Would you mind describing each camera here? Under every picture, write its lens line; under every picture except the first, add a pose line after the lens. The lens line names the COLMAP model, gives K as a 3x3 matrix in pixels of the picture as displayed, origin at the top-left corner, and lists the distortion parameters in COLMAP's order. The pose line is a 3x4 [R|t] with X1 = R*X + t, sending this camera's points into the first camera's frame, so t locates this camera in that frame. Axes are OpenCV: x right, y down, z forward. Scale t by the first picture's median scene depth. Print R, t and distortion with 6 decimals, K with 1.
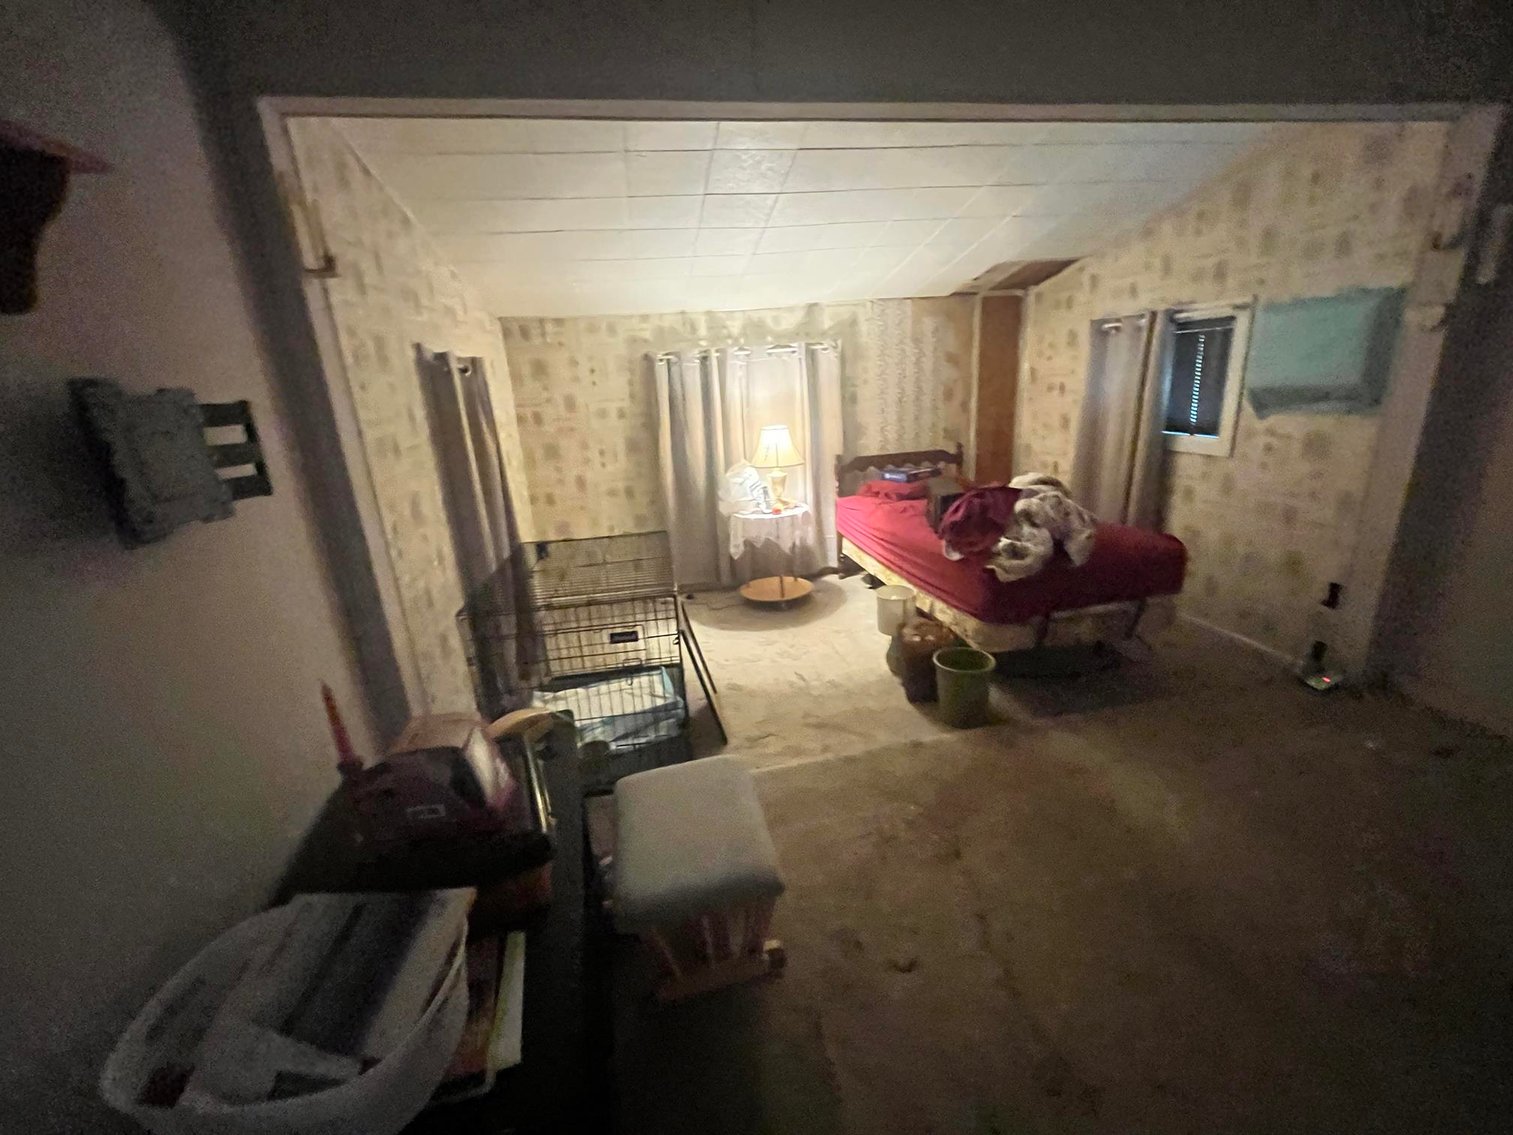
lens RADIAL K [[612.5, 0, 752.1], [0, 612.5, 565.8], [0, 0, 1]] dist [-0.002711, 0.000061]
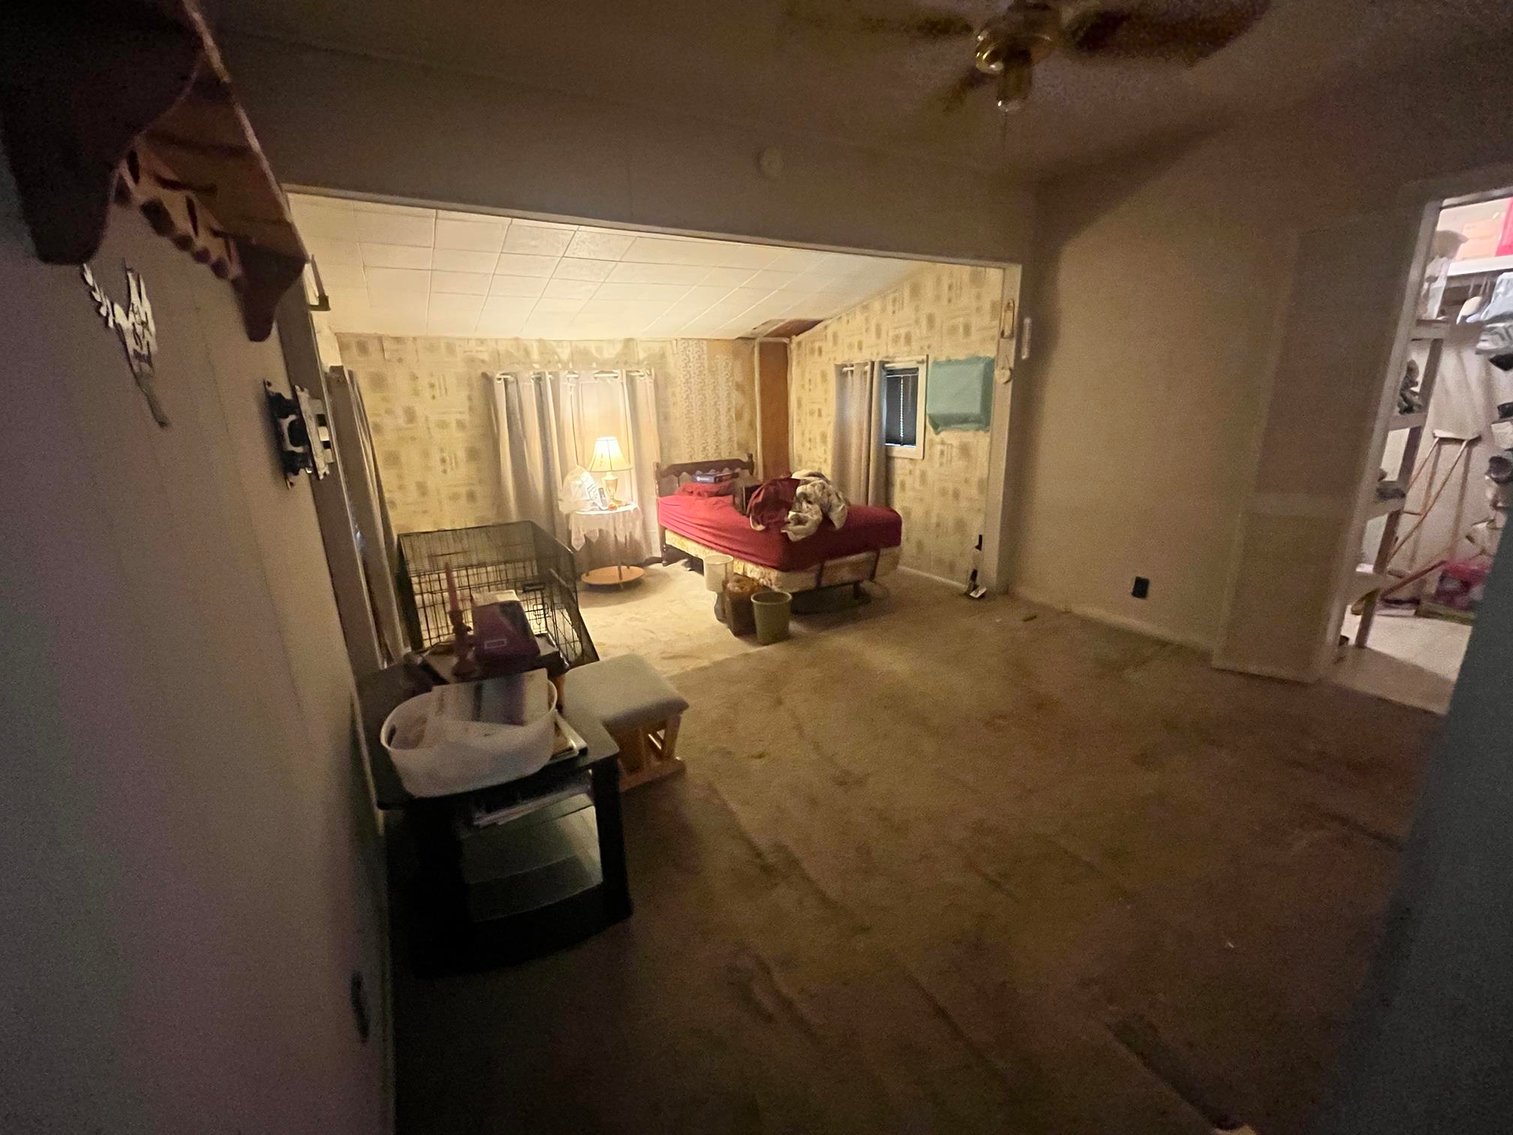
lens RADIAL K [[612.5, 0, 757.2], [0, 612.5, 566.2], [0, 0, 1]] dist [-0.002711, 0.000061]
pose [[0.938214, -0.059300, 0.340938, -0.135445], [0.071520, 0.997165, -0.023374, 0.090220], [-0.338586, 0.046314, 0.939795, -0.269707]]
